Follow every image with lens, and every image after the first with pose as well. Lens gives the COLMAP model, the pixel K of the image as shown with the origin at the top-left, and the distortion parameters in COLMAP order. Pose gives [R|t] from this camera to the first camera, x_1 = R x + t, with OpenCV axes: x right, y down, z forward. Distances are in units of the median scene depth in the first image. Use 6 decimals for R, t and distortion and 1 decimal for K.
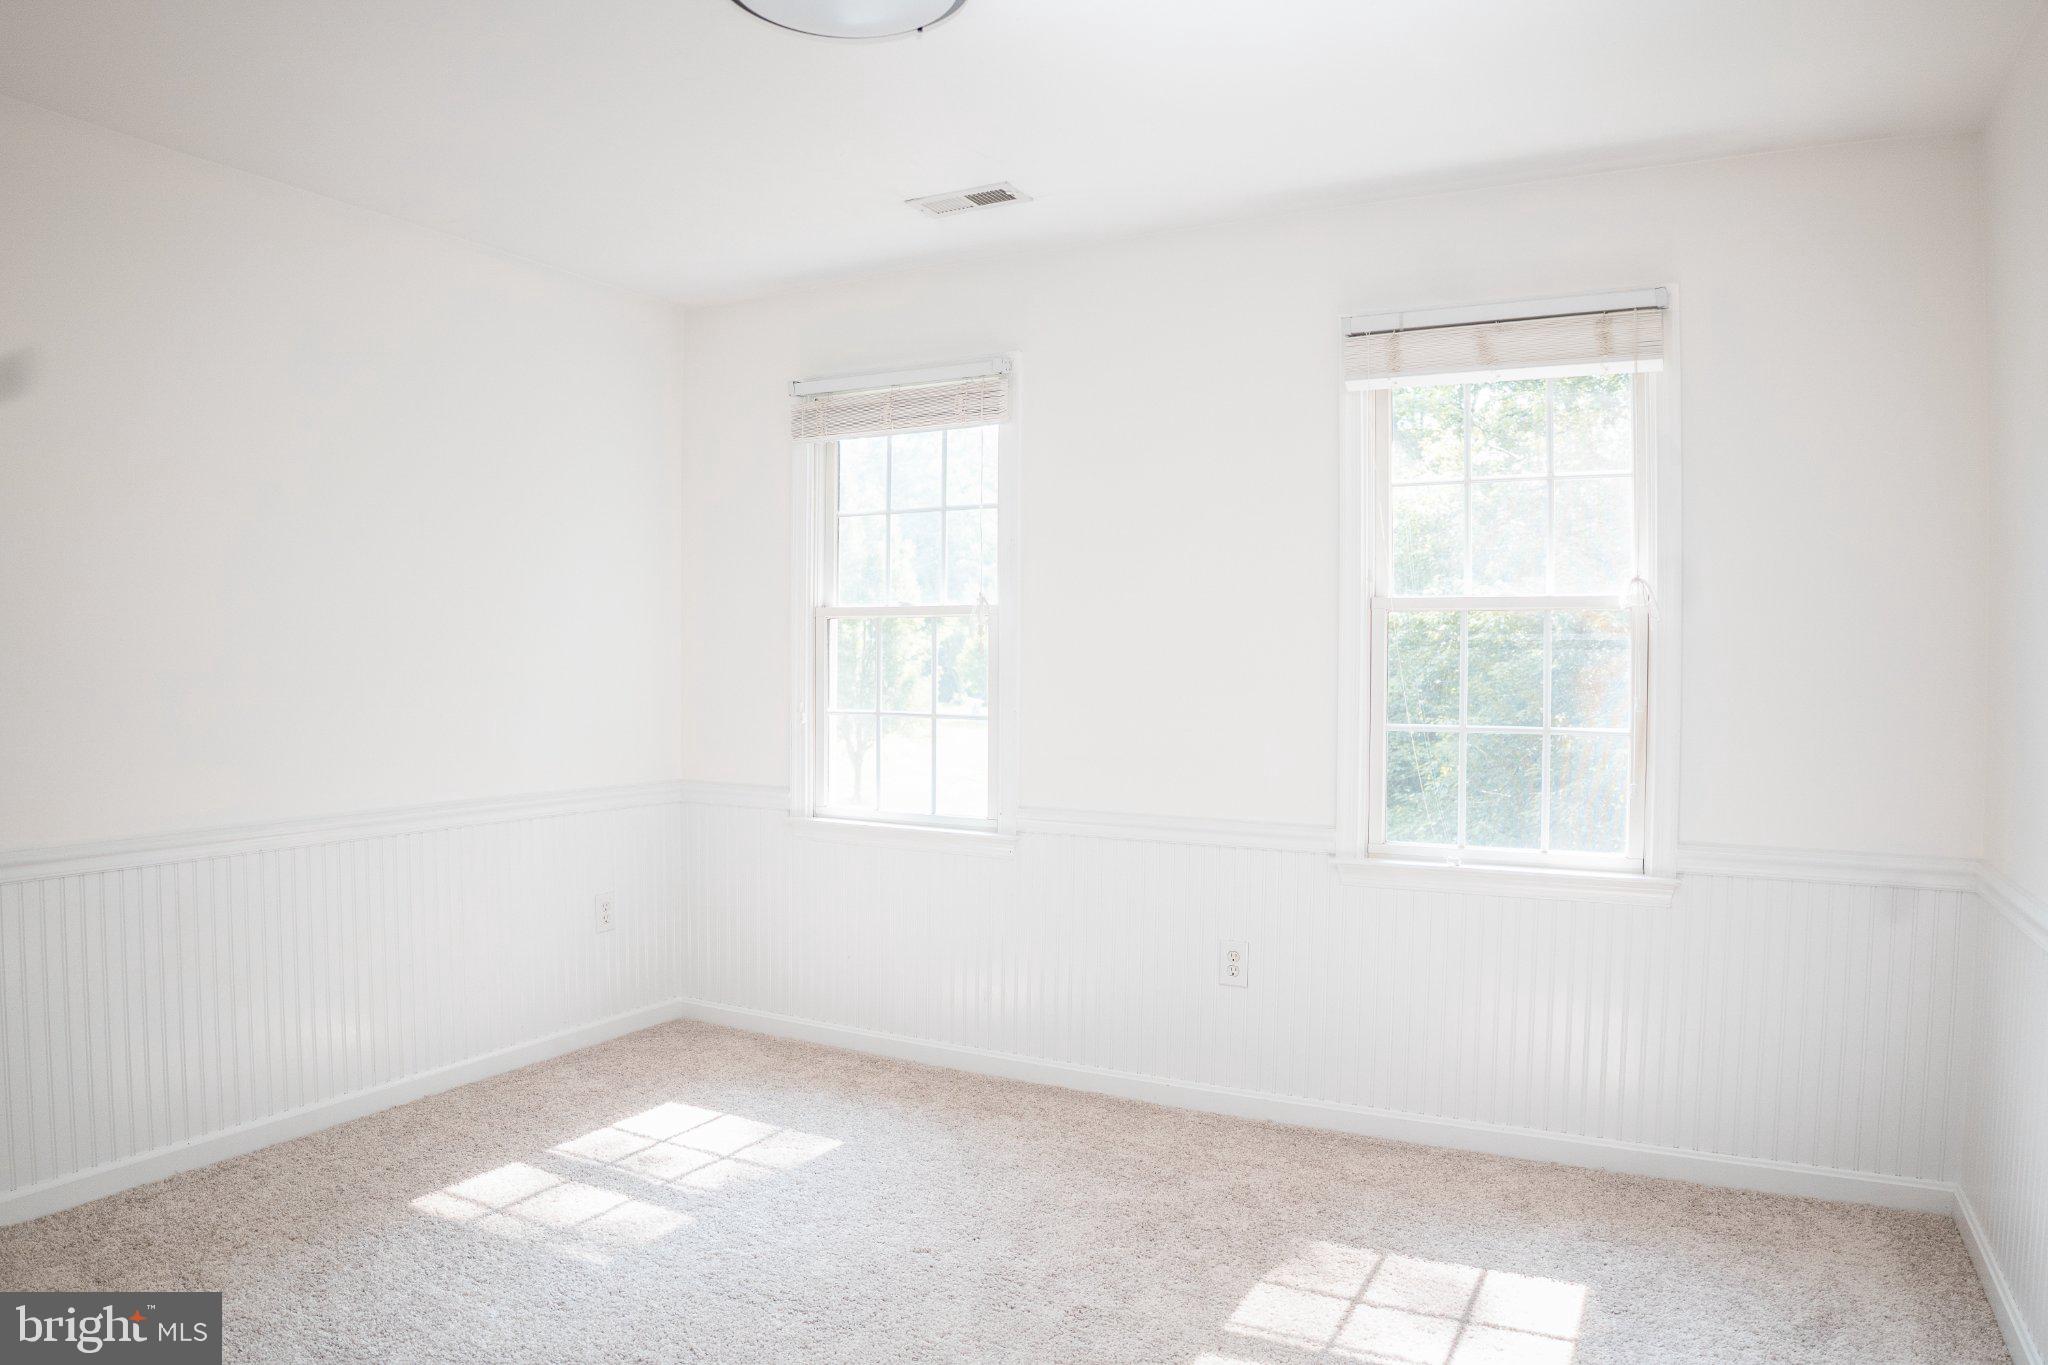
lens RADIAL K [[1296.1, 0, 1022.8], [0, 1296.1, 675.5], [0, 0, 1]] dist [-0.008847, 0.001831]
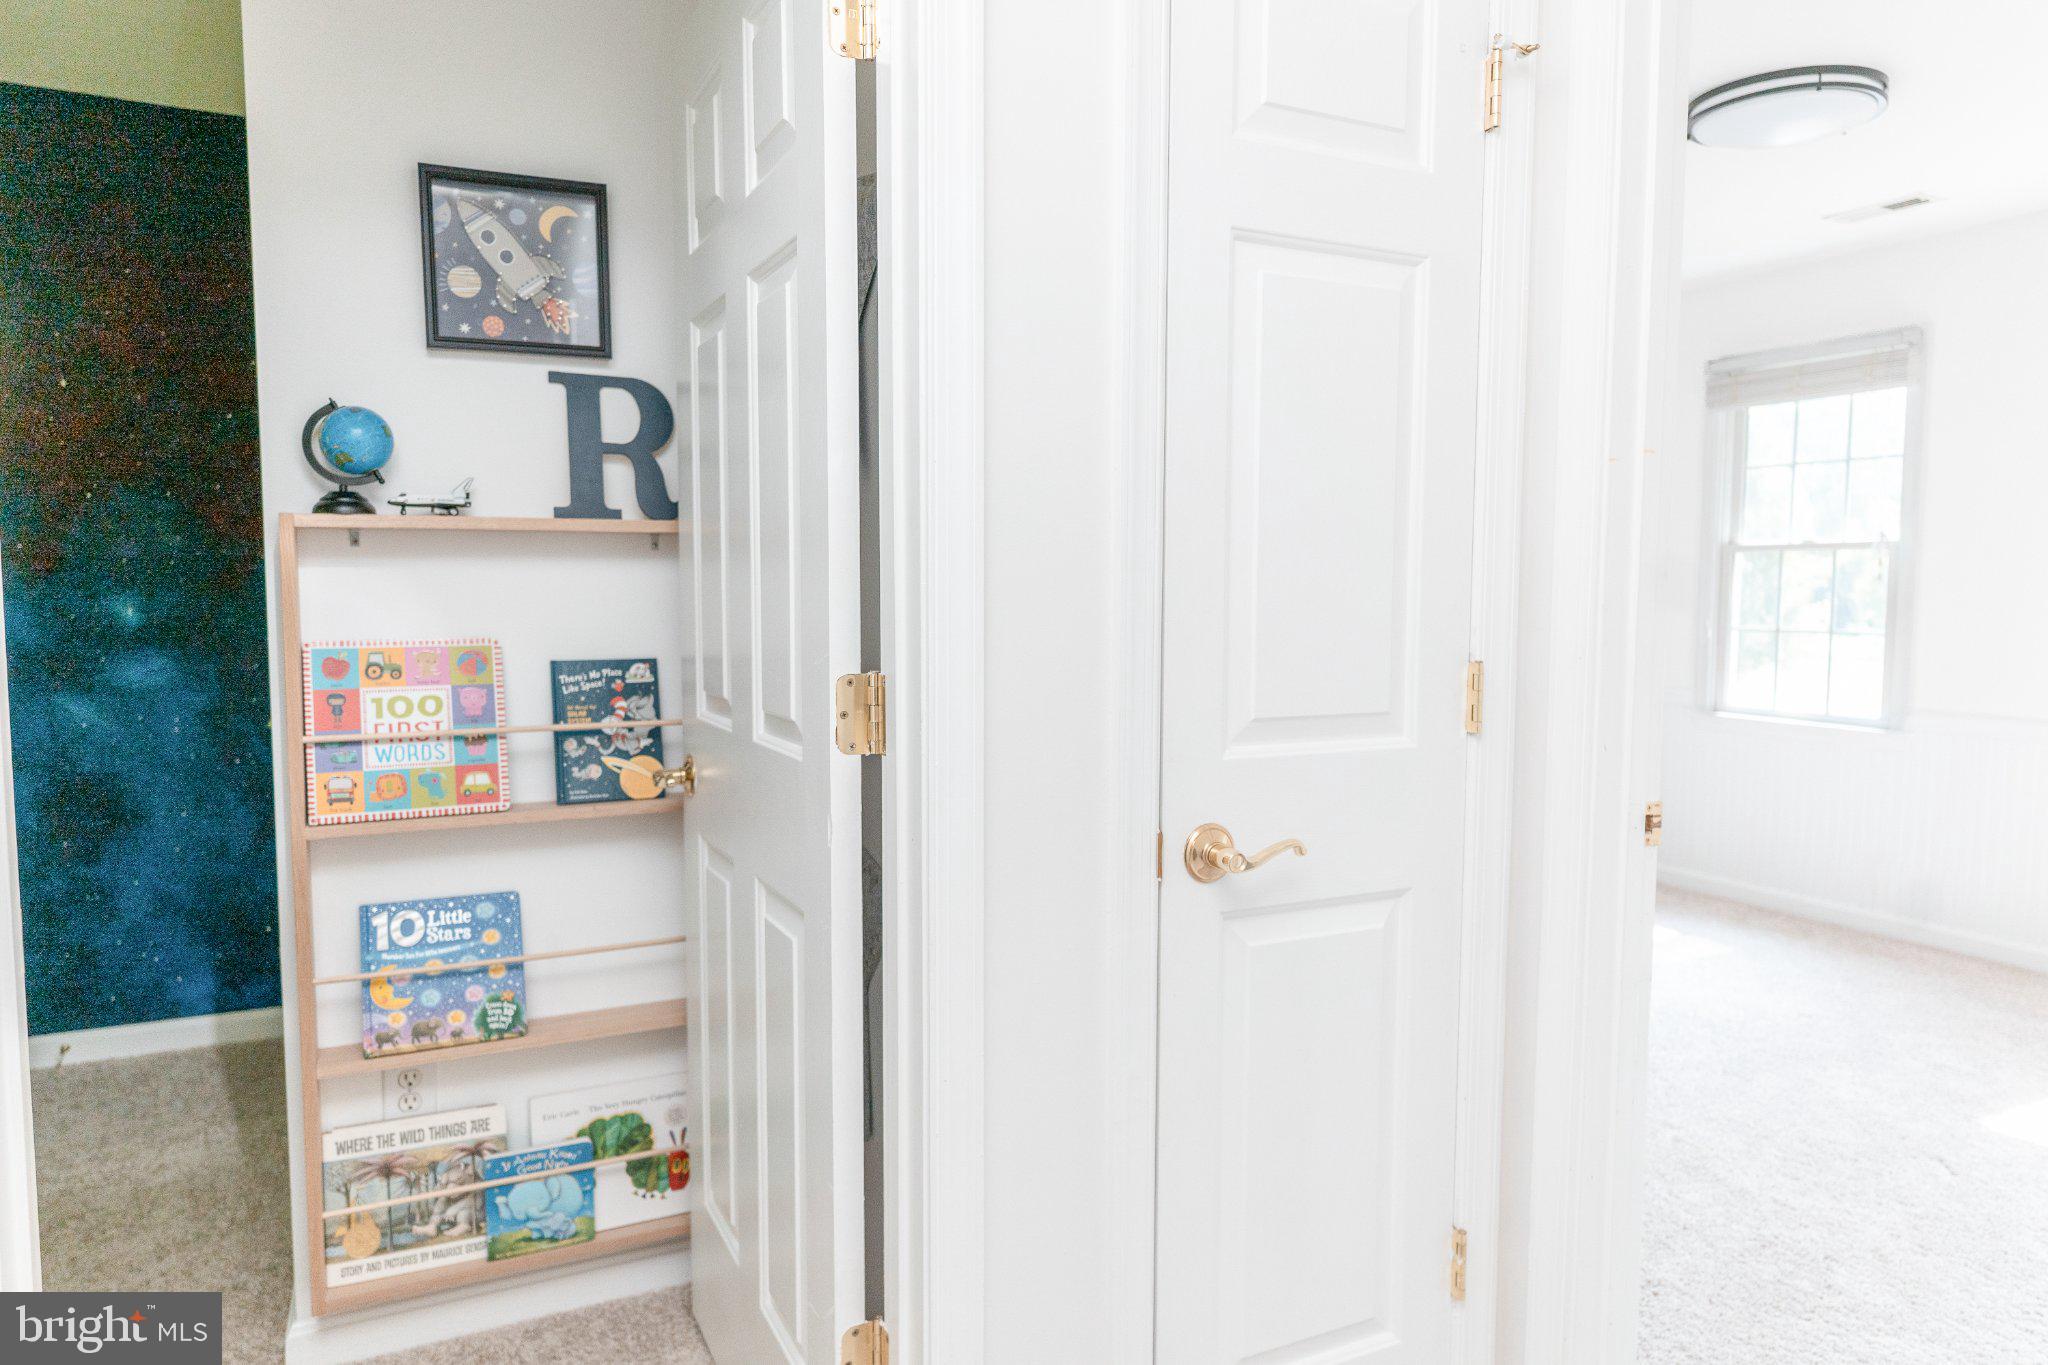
lens RADIAL K [[1296.1, 0, 1008.2], [0, 1296.1, 667.1], [0, 0, 1]] dist [-0.008847, 0.001831]
pose [[0.808419, 0.040174, -0.587235, 0.020041], [-0.010831, 0.998514, 0.053401, 0.006935], [0.588508, -0.036810, 0.807653, -0.424998]]
